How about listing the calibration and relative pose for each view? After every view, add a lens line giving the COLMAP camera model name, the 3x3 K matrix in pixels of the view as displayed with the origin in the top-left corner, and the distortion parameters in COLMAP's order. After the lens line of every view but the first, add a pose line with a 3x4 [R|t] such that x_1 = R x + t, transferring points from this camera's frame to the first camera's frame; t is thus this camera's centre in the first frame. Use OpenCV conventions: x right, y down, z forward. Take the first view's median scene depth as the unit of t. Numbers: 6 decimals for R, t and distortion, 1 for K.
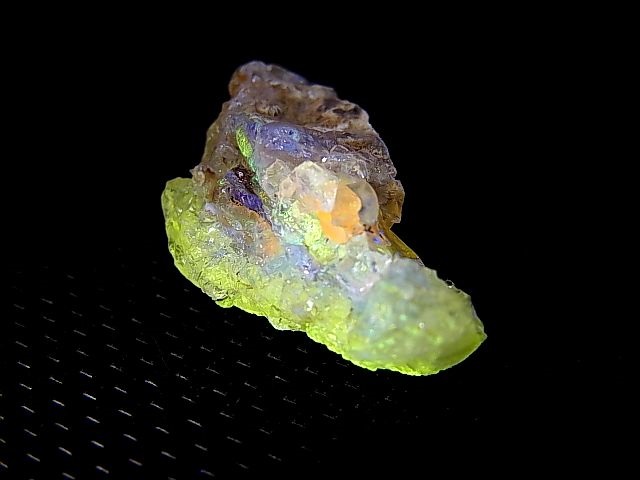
lens RADIAL K [[915.1, 0, 320.0], [0, 915.1, 240.0], [0, 0, 1]] dist [-0.243100, 0.000000]
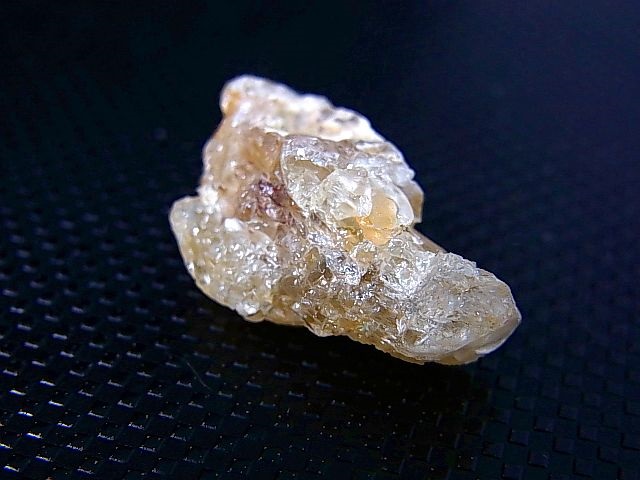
lens RADIAL K [[915.1, 0, 320.0], [0, 915.1, 239.9], [0, 0, 1]] dist [-0.243100, 0.000000]
pose [[0.978301, -0.091618, 0.185833, -0.204786], [0.095593, 0.995342, -0.012523, 0.003469], [-0.183820, 0.030016, 0.982502, -0.002858]]
